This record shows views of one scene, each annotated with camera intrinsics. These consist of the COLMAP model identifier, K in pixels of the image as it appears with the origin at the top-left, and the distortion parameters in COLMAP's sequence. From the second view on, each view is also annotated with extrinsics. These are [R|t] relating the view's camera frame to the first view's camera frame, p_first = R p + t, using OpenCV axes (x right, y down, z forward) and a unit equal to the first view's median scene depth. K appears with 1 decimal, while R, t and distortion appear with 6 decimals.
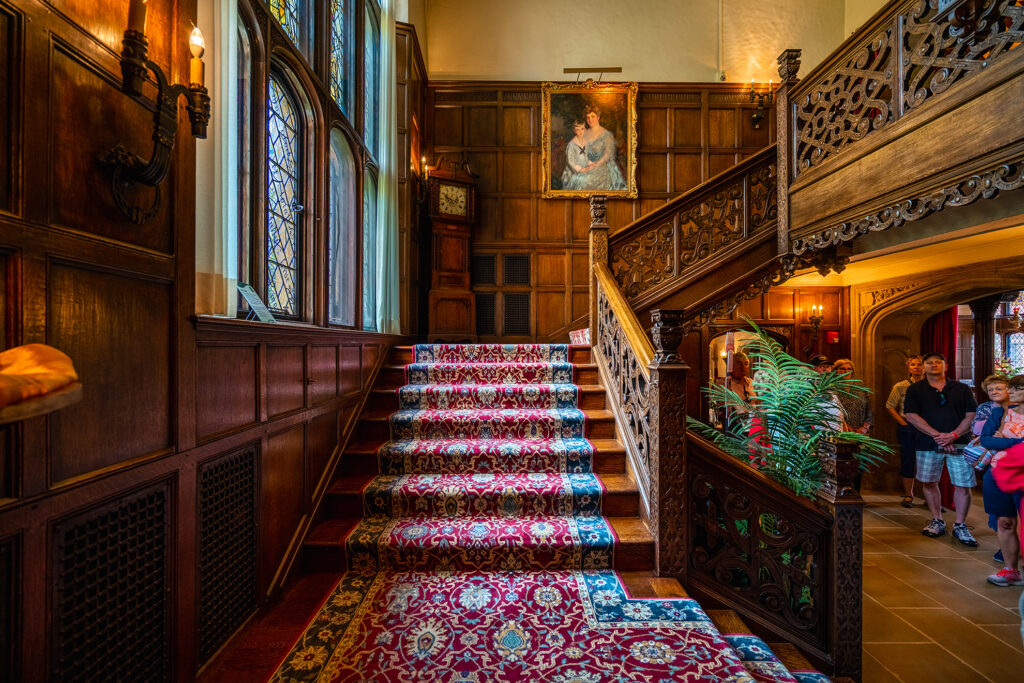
lens RADIAL K [[455.9, 0, 510.2], [0, 455.9, 343.4], [0, 0, 1]] dist [-0.007643, 0.001562]
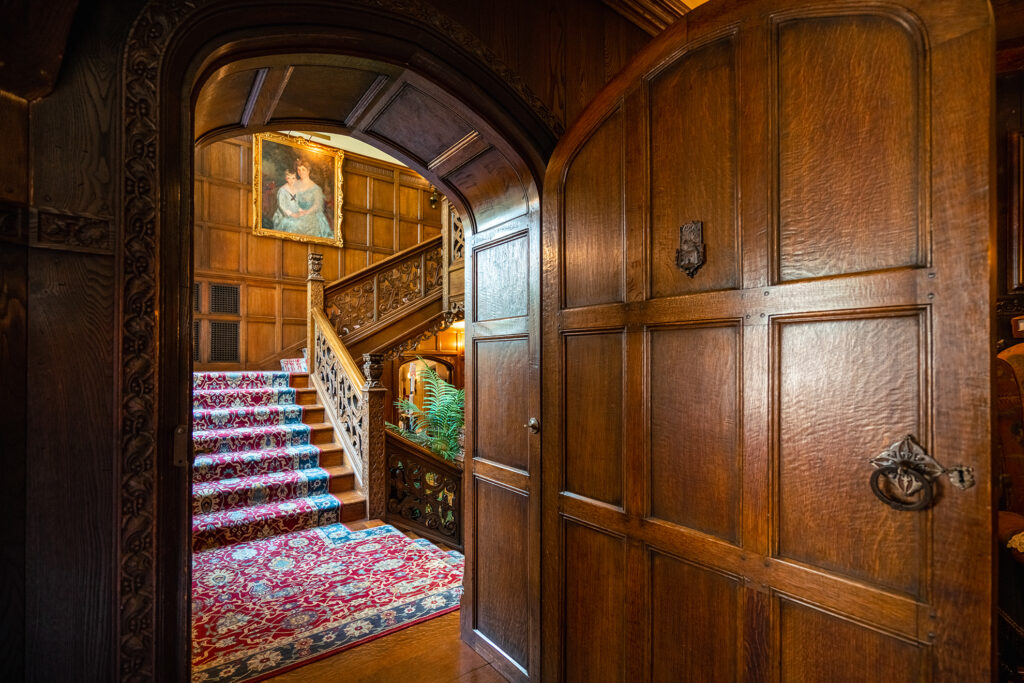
lens RADIAL K [[455.9, 0, 506.6], [0, 455.9, 363.9], [0, 0, 1]] dist [-0.007643, 0.001562]
pose [[0.800214, 0.002842, 0.599708, -0.150008], [-0.002768, 0.999996, -0.001045, -0.023410], [-0.599708, -0.000823, 0.800218, -0.348253]]
